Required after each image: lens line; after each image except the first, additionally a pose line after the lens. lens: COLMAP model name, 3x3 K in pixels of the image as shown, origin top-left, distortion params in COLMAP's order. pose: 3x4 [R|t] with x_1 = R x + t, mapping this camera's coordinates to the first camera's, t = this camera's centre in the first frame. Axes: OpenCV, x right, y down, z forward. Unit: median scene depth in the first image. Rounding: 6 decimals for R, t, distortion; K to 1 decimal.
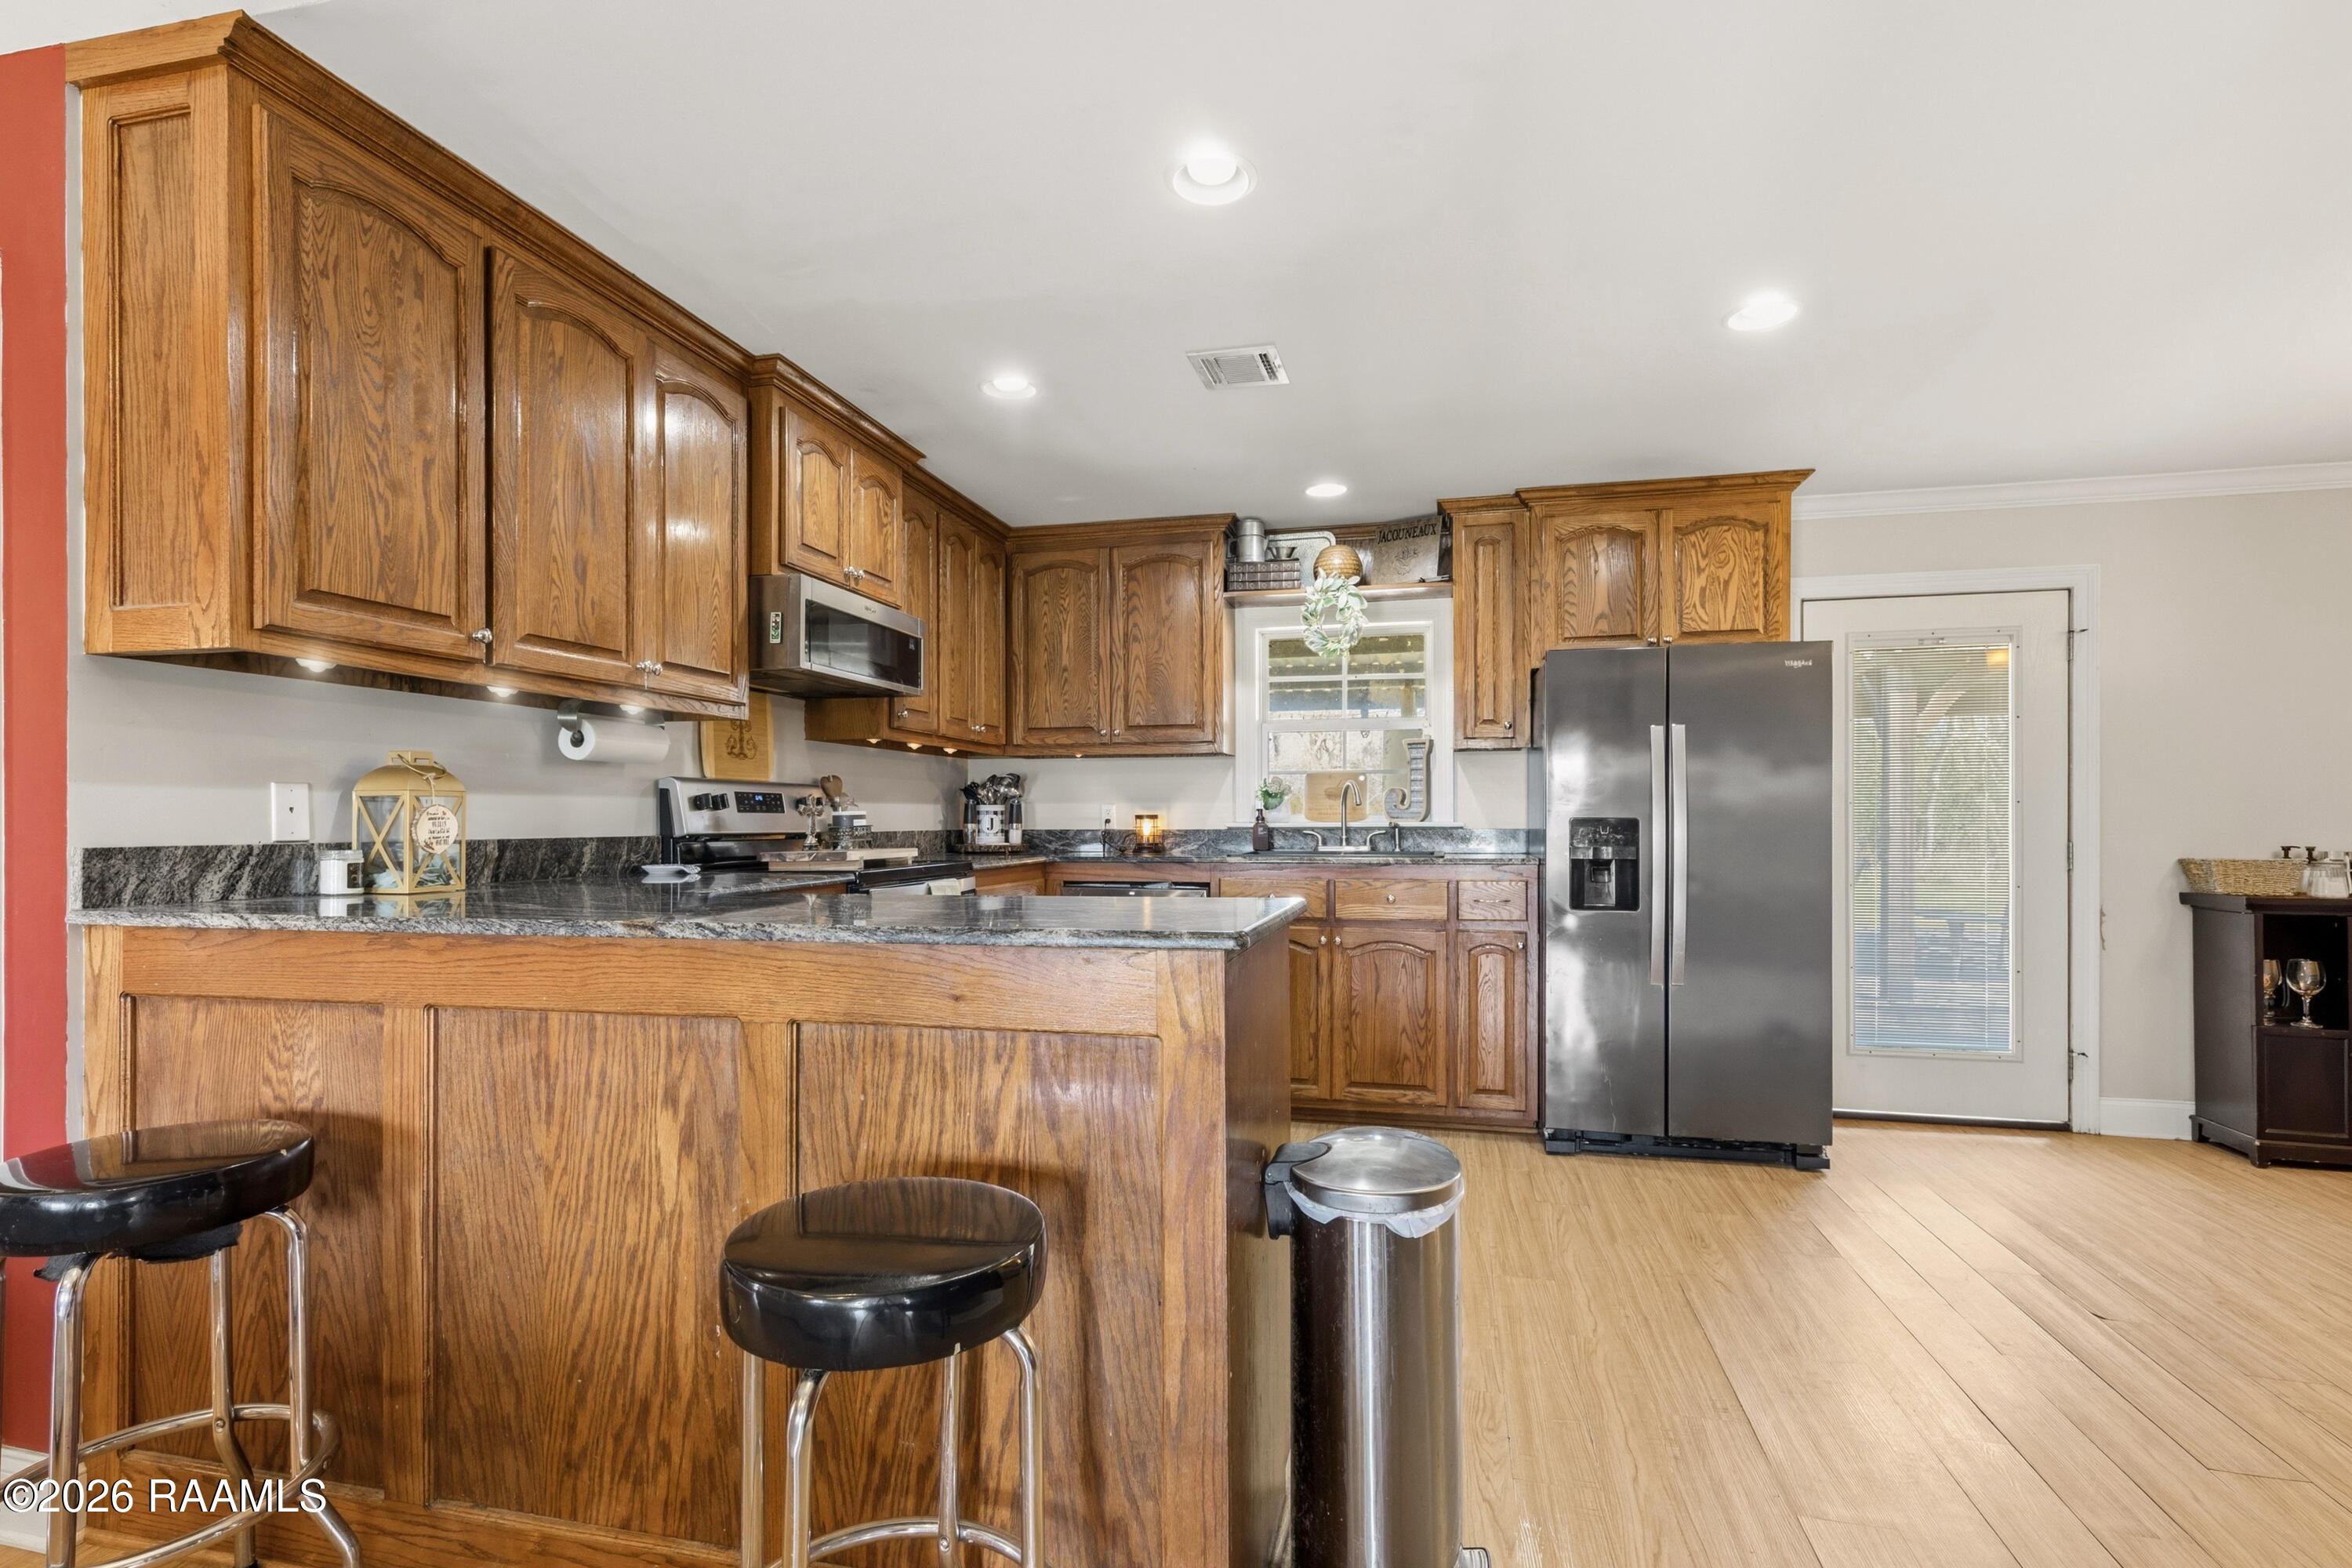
lens RADIAL K [[1118.7, 0, 1178.1], [0, 1118.7, 808.3], [0, 0, 1]] dist [0.003022, -0.000120]
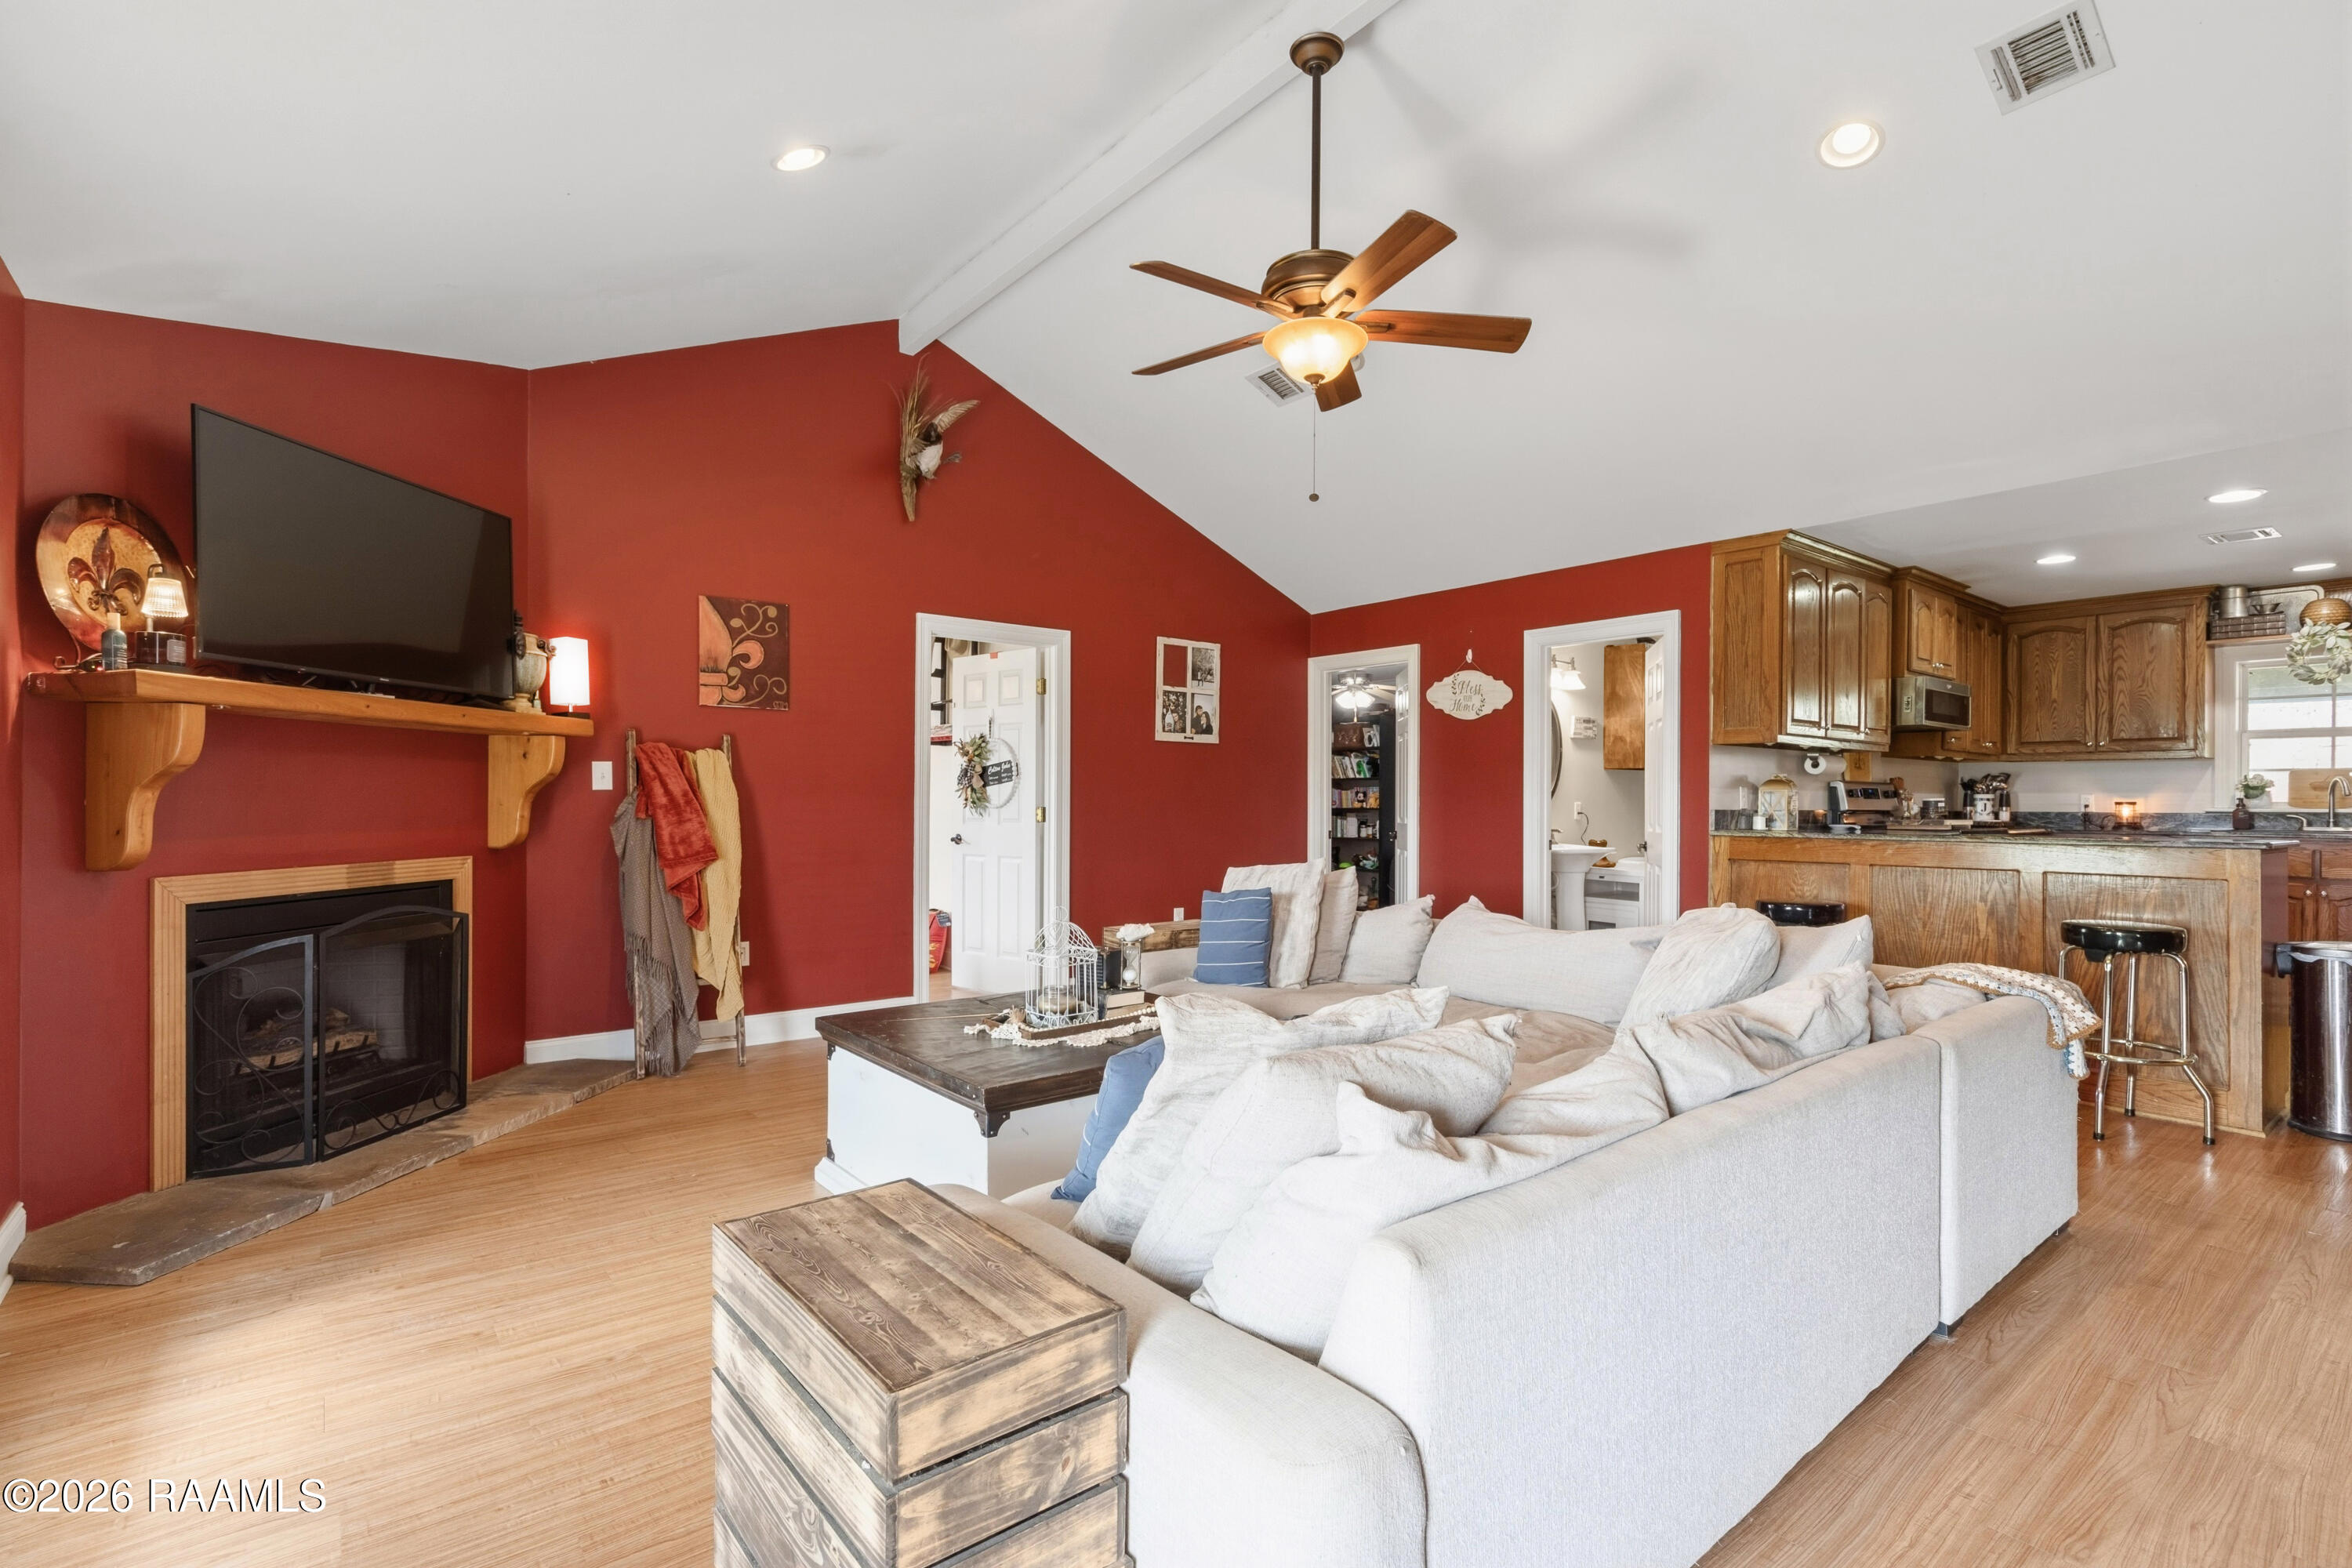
lens RADIAL K [[1098.8, 0, 1163.8], [0, 1098.8, 798.1], [0, 0, 1]] dist [0.001698, 0.000513]
pose [[0.781819, 0.005190, -0.623483, -0.128261], [-0.002843, 0.999985, 0.004760, -0.002240], [0.623498, -0.001949, 0.781822, -0.947617]]
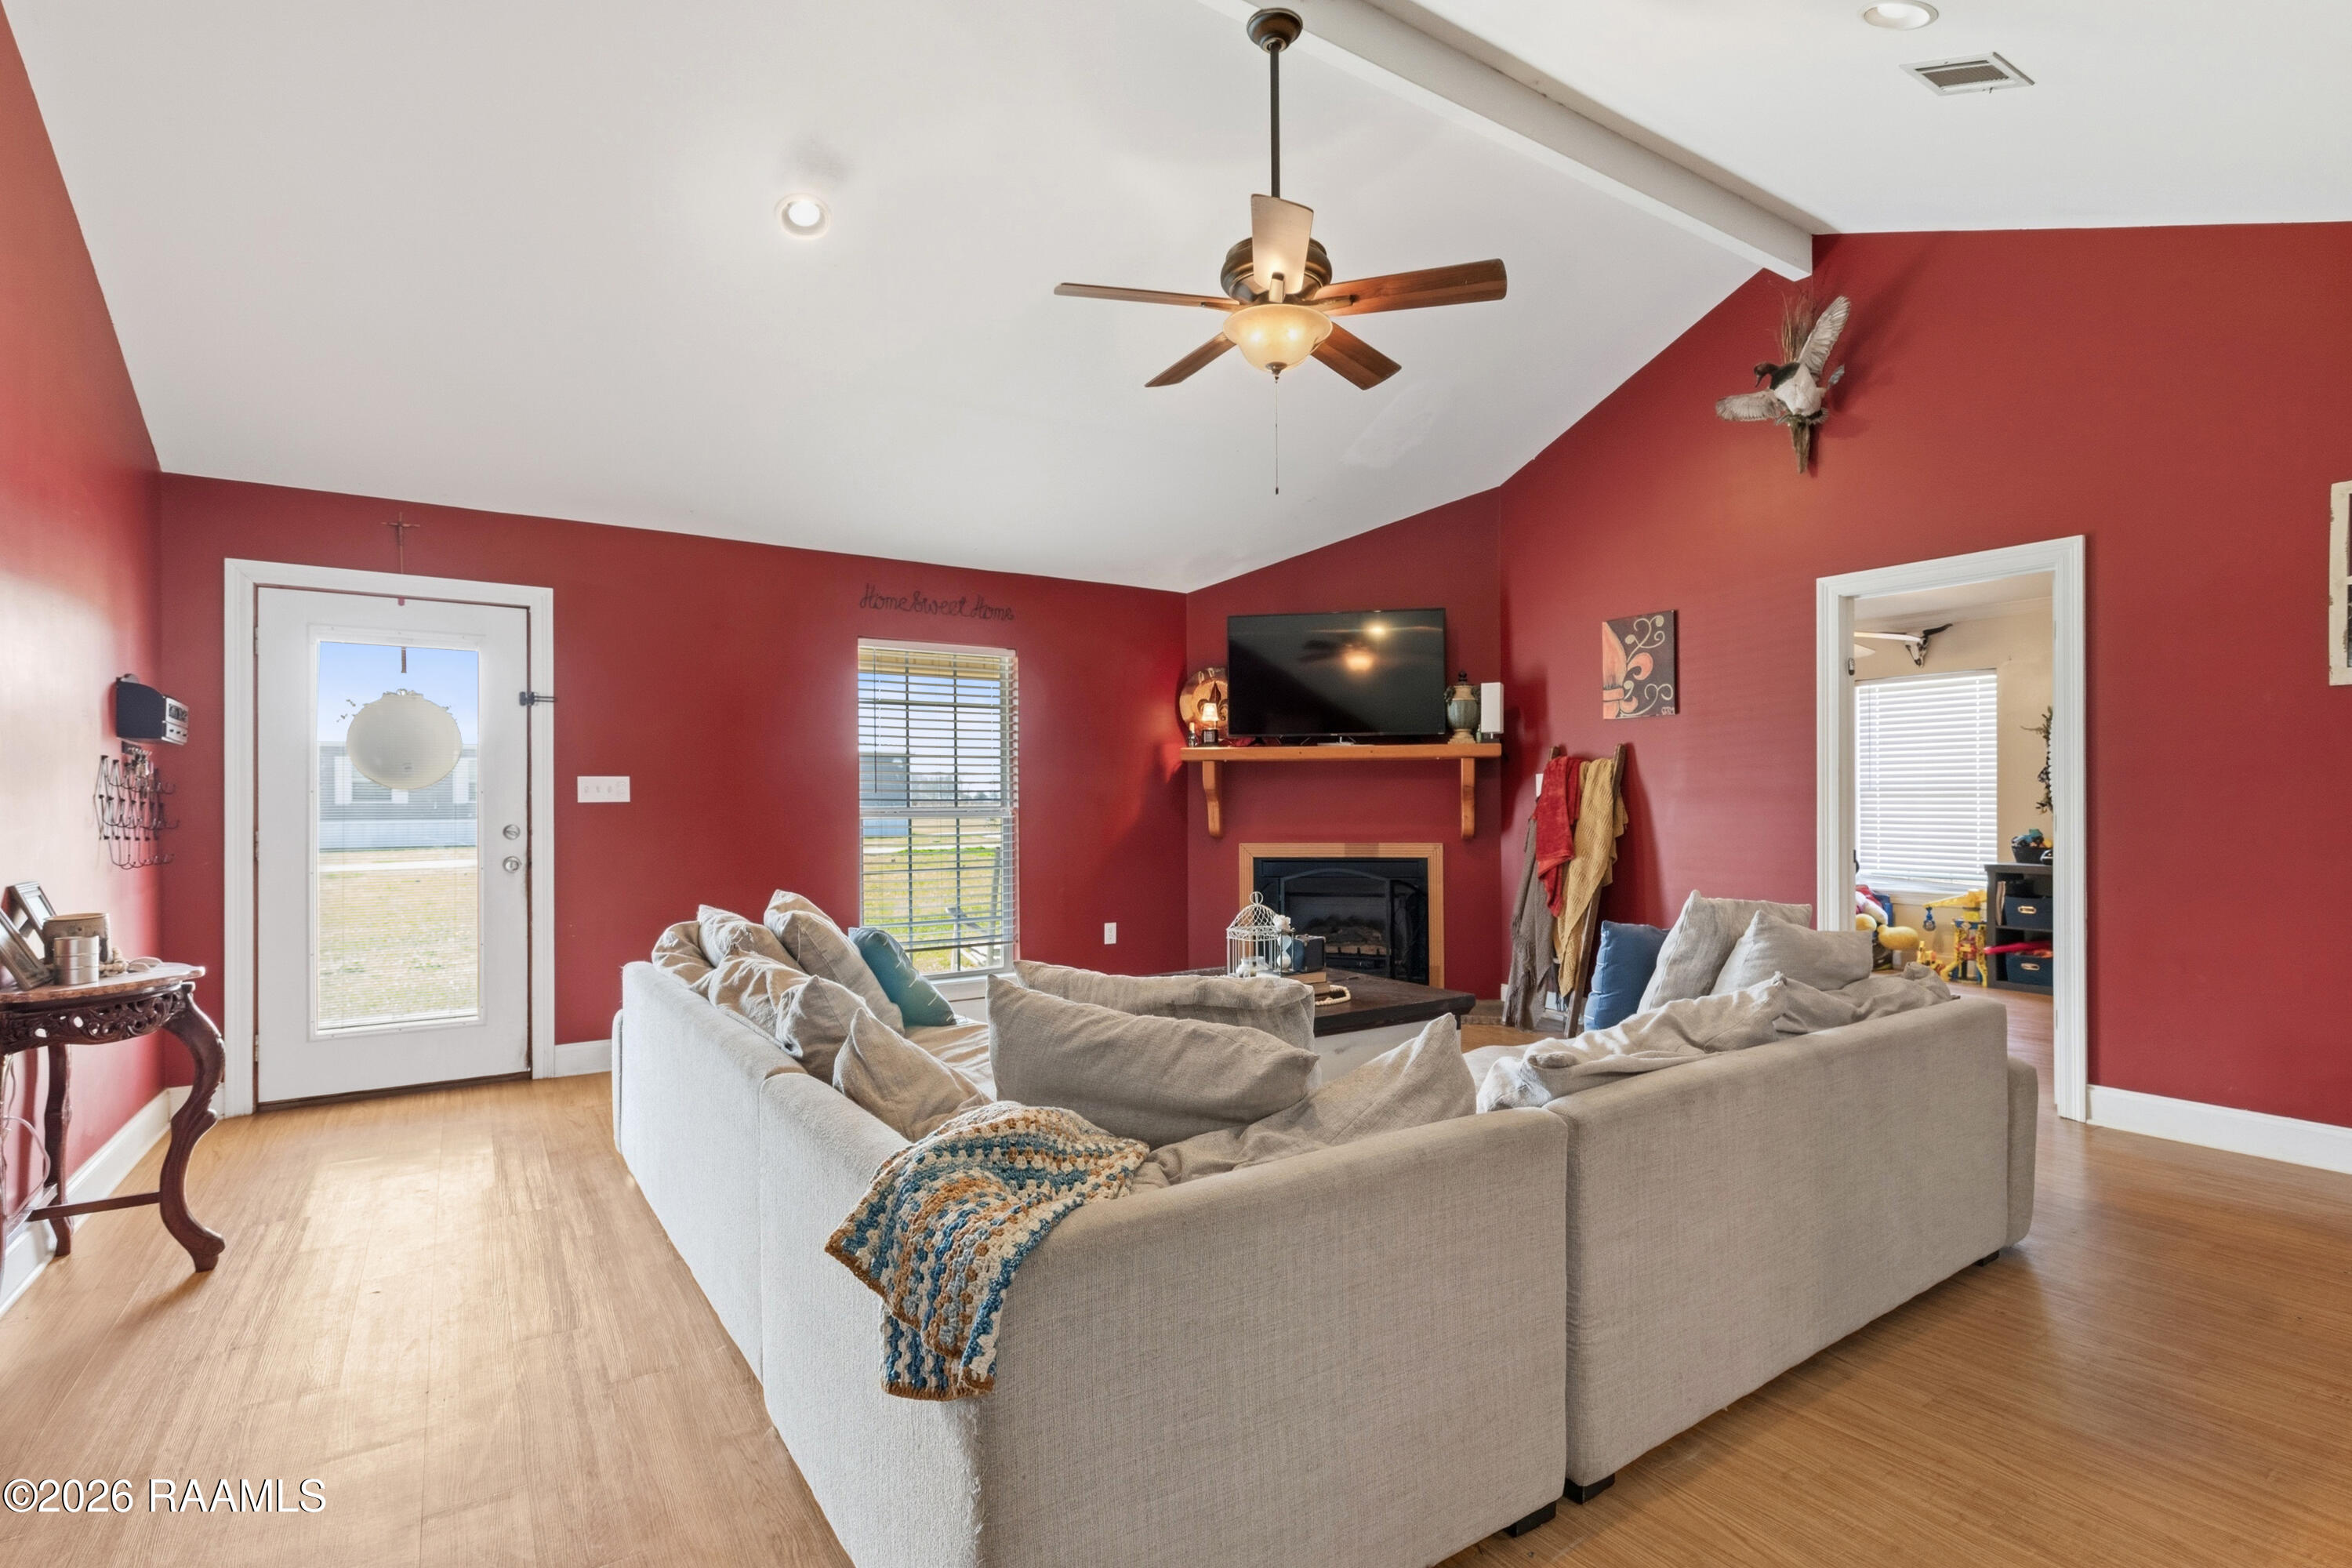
lens RADIAL K [[1118.7, 0, 1178.1], [0, 1118.7, 808.3], [0, 0, 1]] dist [0.003022, -0.000120]
pose [[-0.689077, 0.009819, -0.724622, 0.078431], [0.010561, 0.999938, 0.003507, 0.001633], [0.724612, -0.005236, -0.689138, 0.227746]]
